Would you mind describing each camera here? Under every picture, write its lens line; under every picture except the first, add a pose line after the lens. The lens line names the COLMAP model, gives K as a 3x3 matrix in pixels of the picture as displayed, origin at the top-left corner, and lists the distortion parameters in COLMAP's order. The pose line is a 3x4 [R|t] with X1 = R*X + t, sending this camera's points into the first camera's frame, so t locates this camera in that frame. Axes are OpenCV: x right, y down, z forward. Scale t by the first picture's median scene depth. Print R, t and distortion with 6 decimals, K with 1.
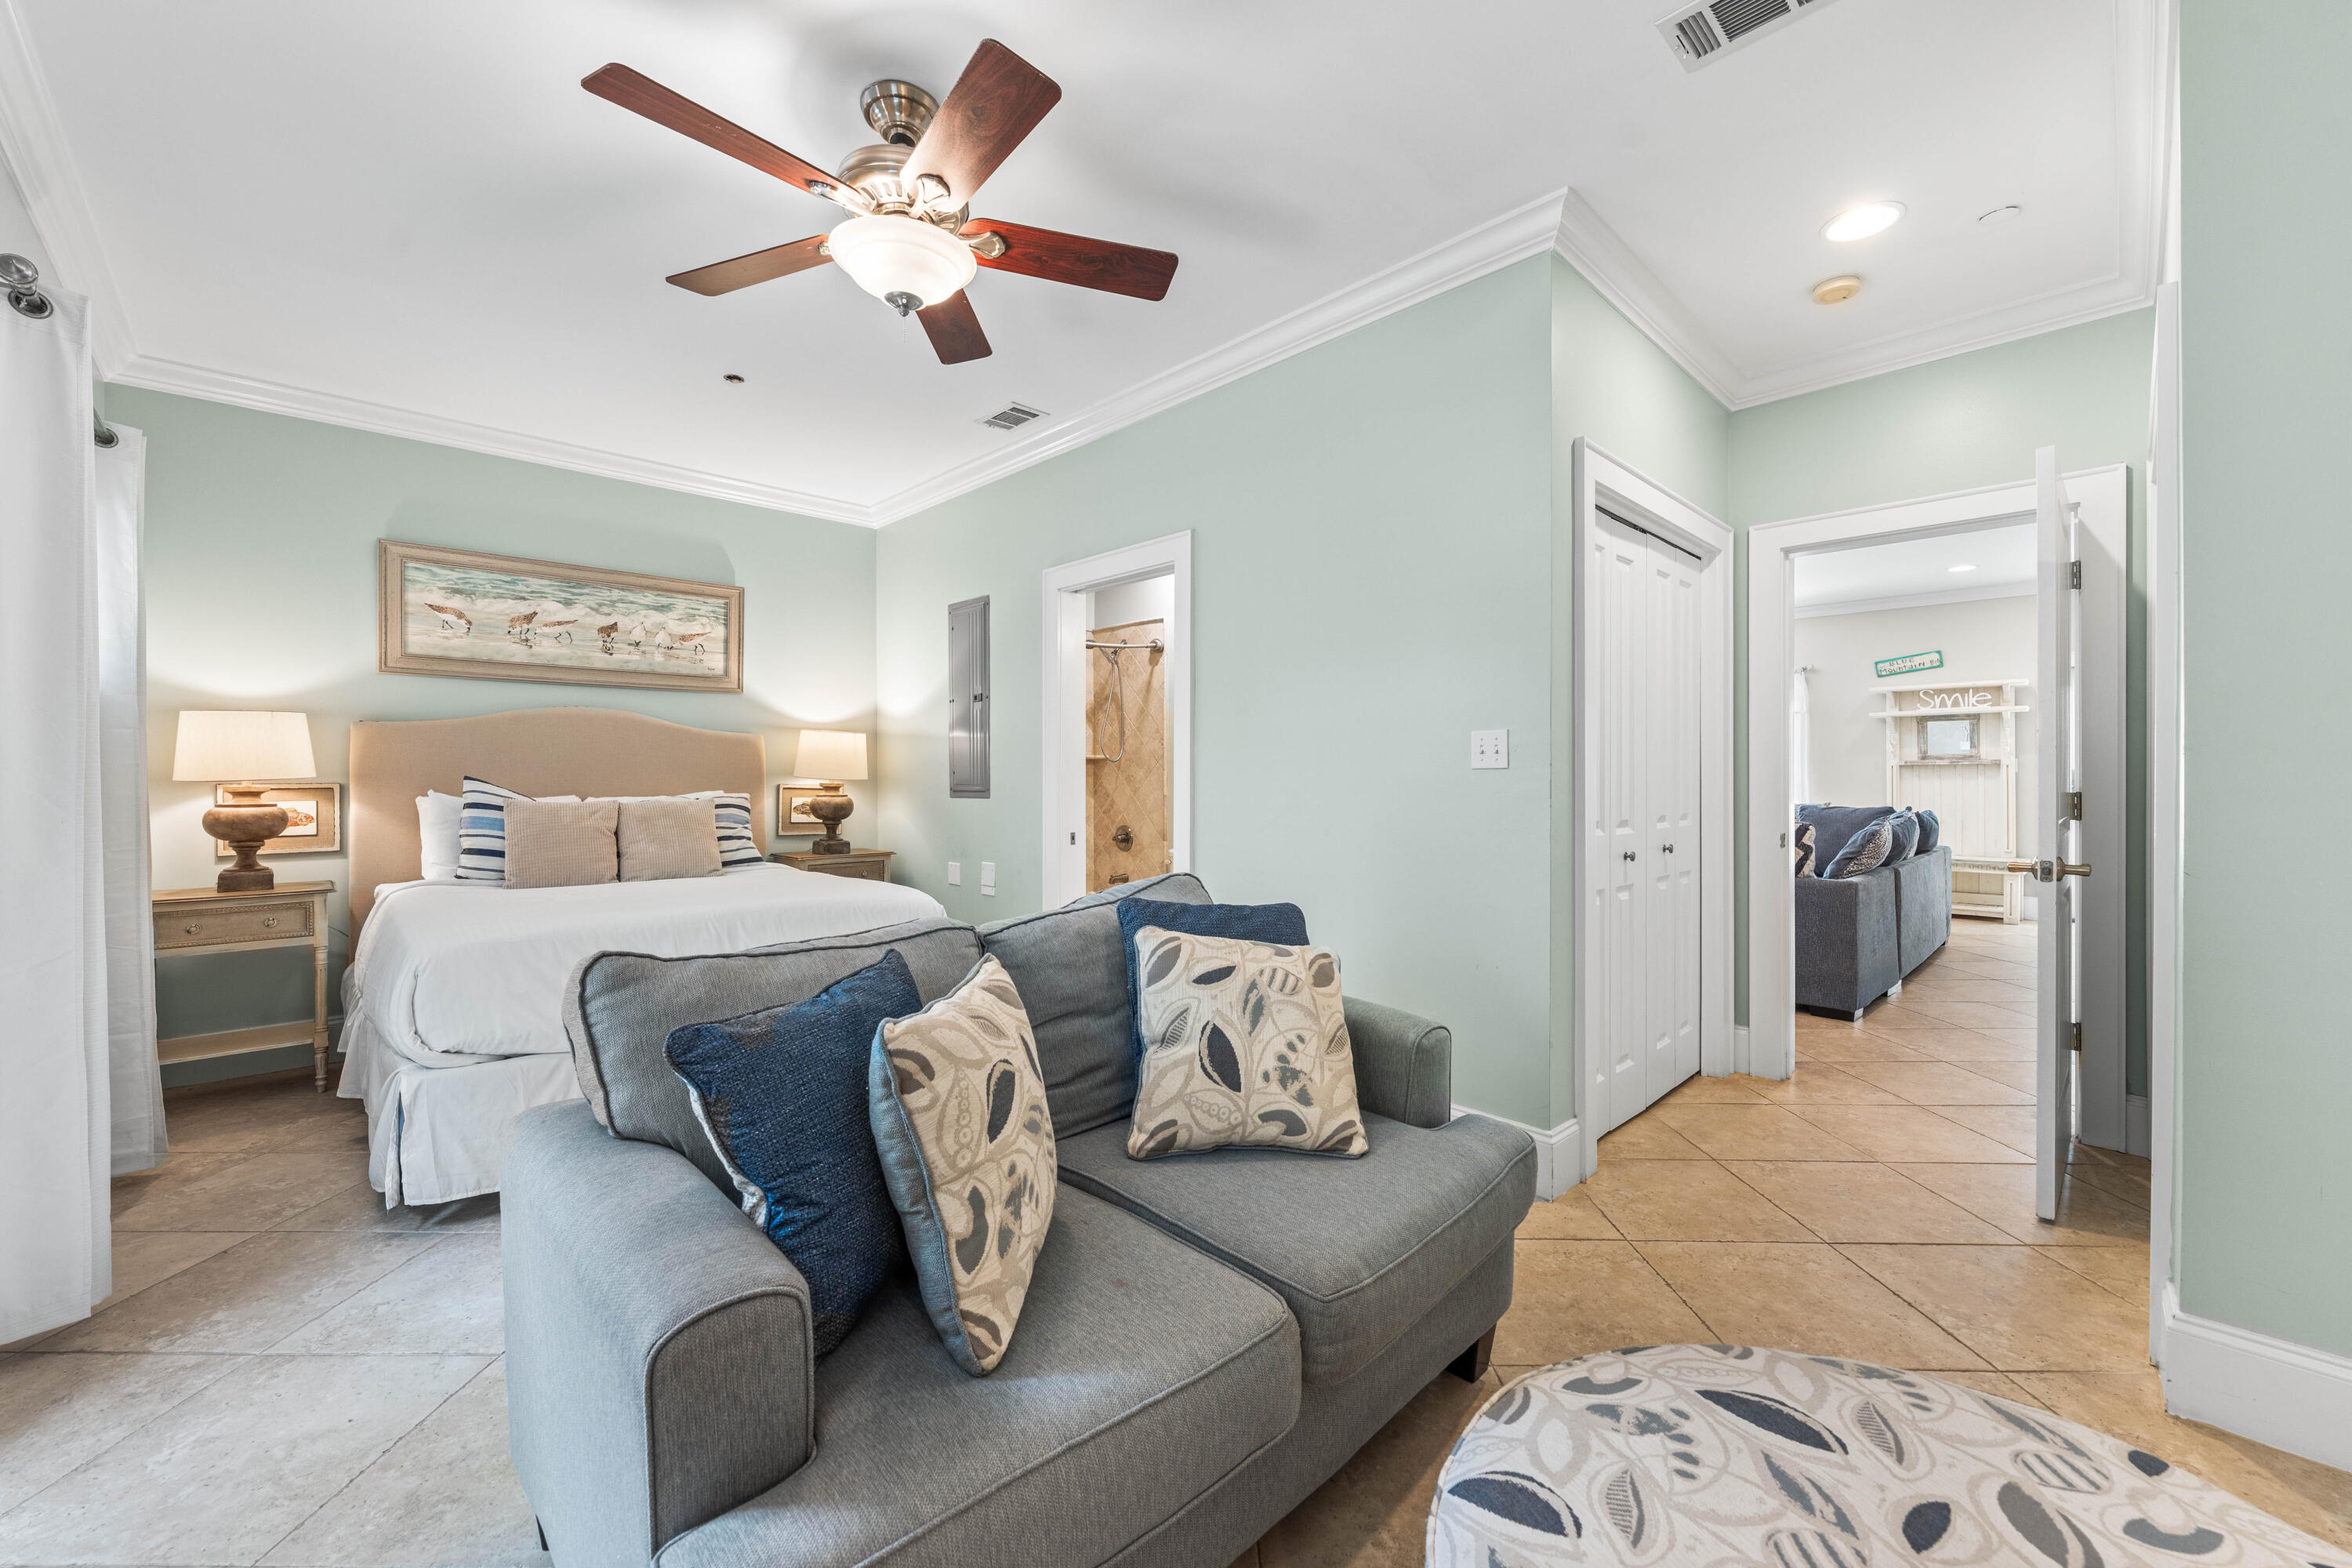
lens RADIAL K [[953.1, 0, 1179.2], [0, 953.1, 782.0], [0, 0, 1]] dist [0.000089, -0.000053]
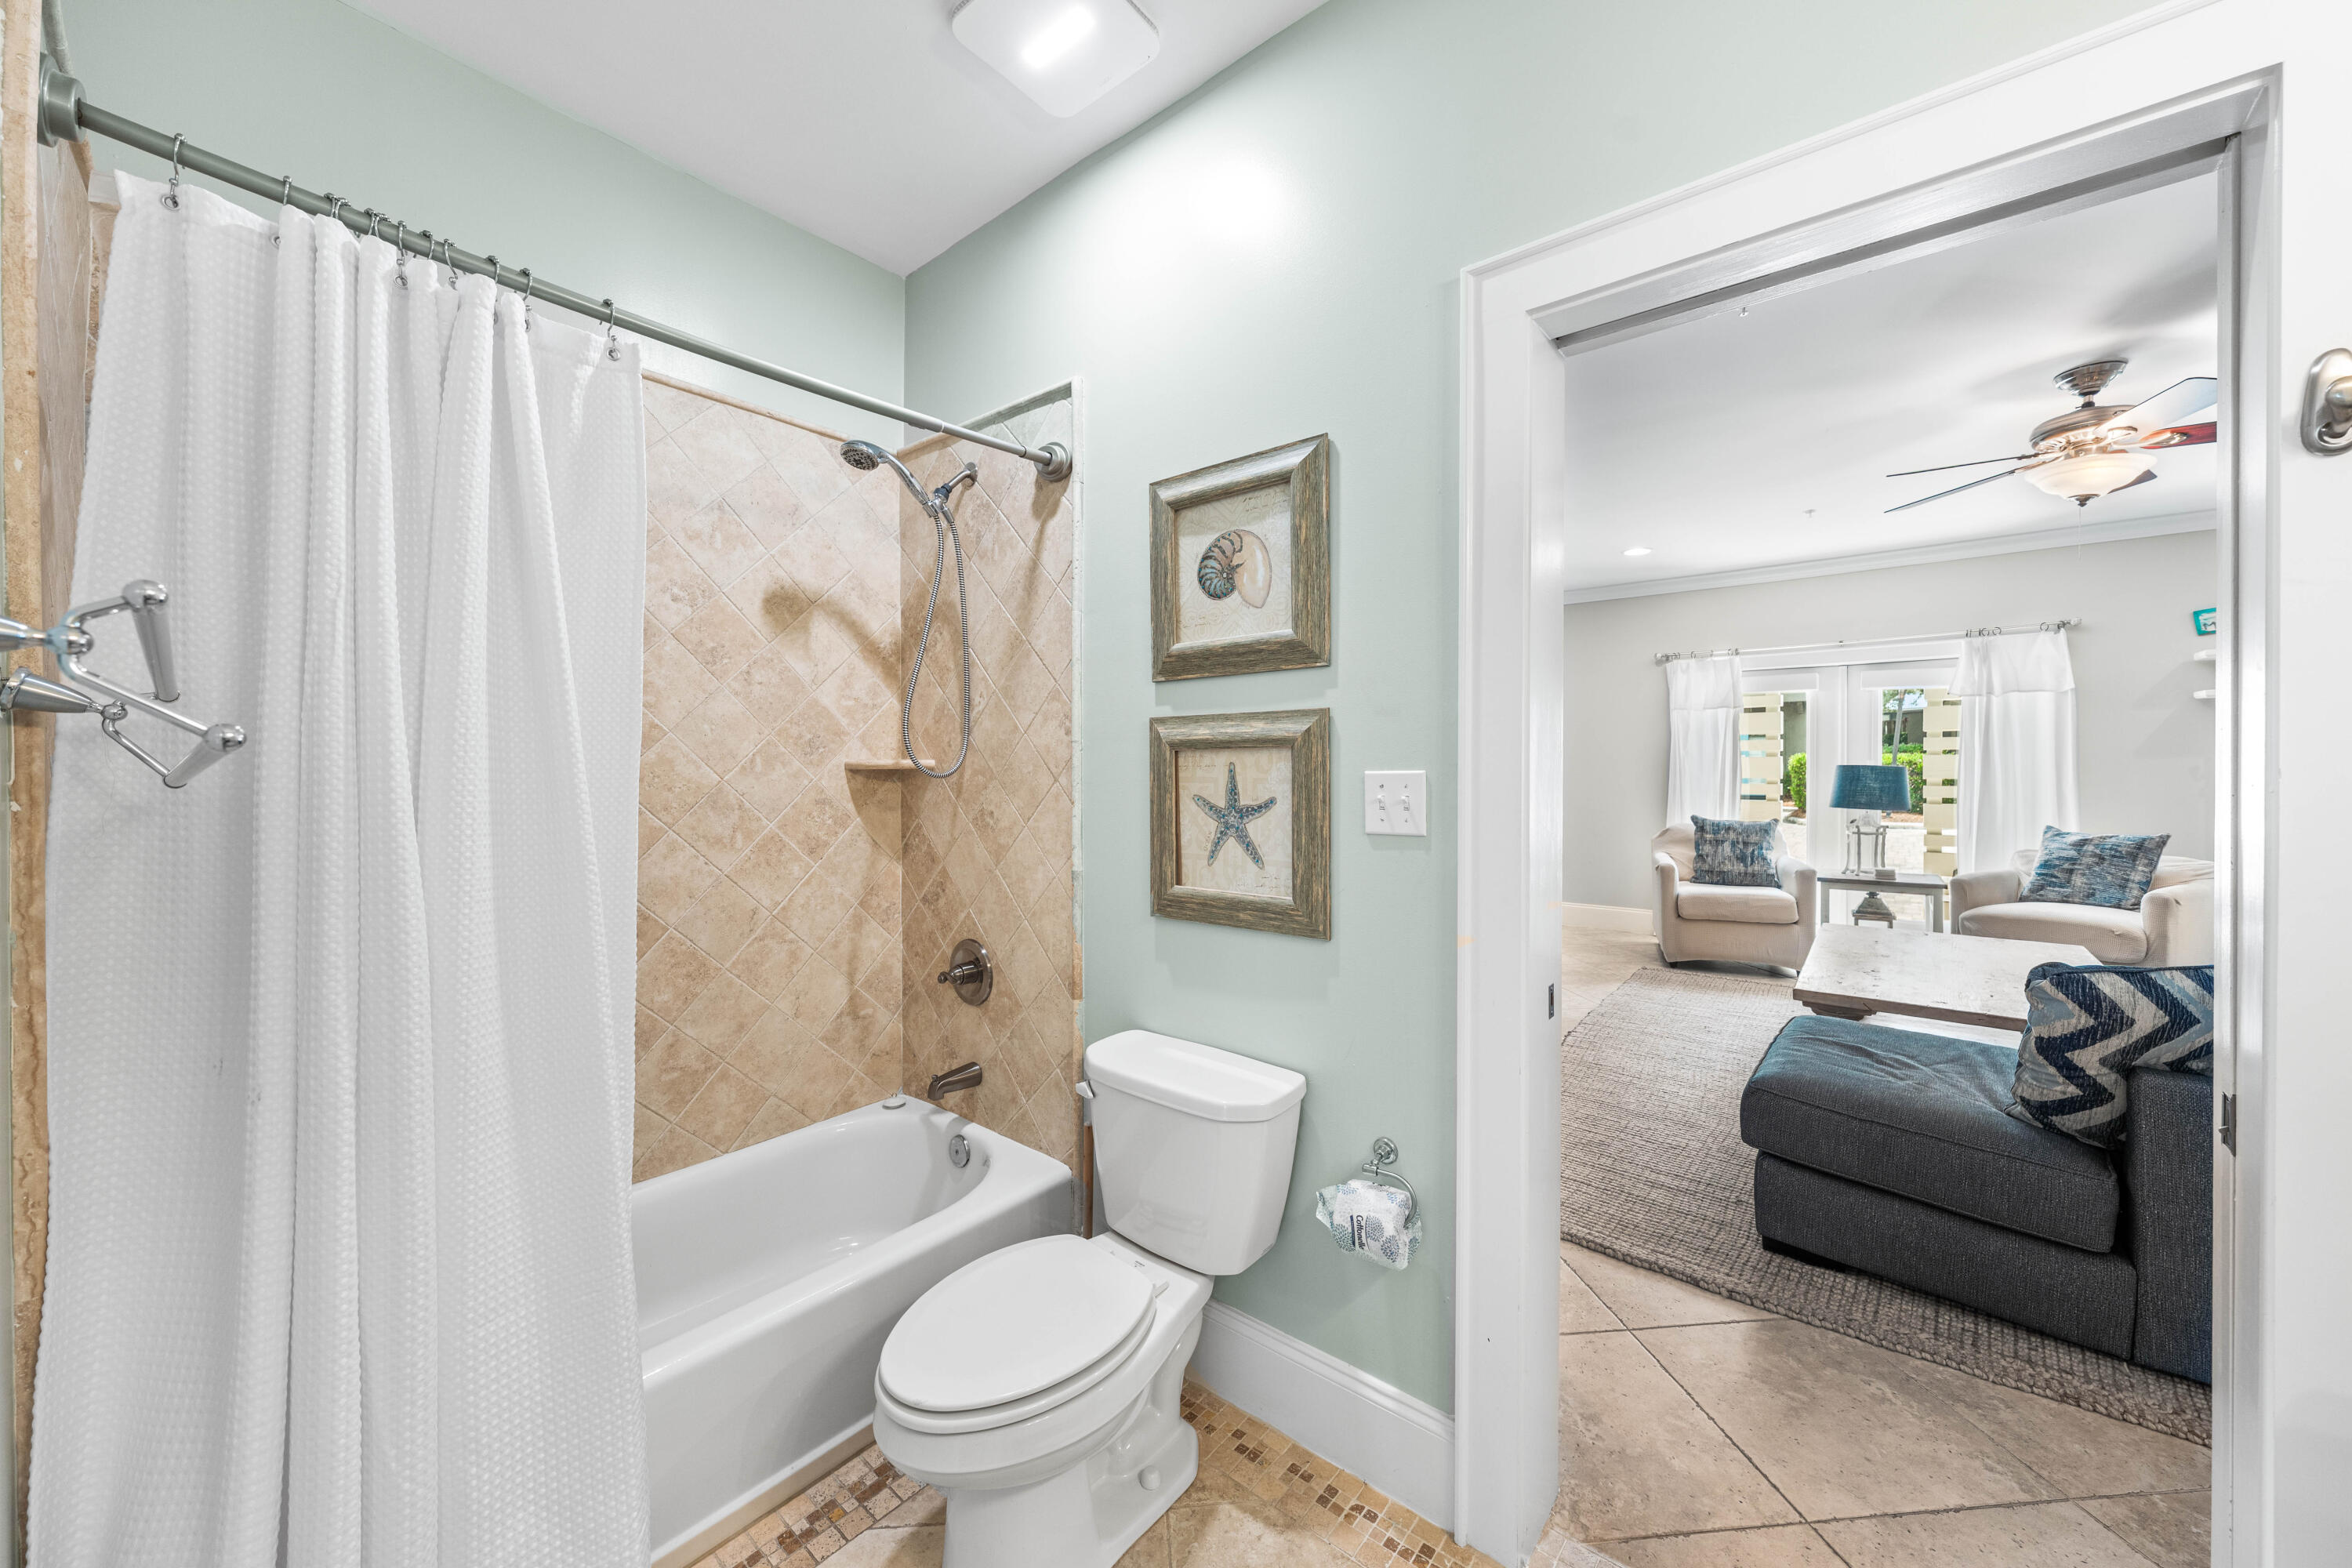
lens RADIAL K [[886.0, 0, 1170.9], [0, 886.0, 771.2], [0, 0, 1]] dist [-0.003248, -0.000162]
pose [[0.995464, 0.000445, 0.095133, -0.011025], [-0.000076, 0.999992, -0.003886, -0.022627], [-0.095134, 0.003861, 0.995457, 0.639379]]
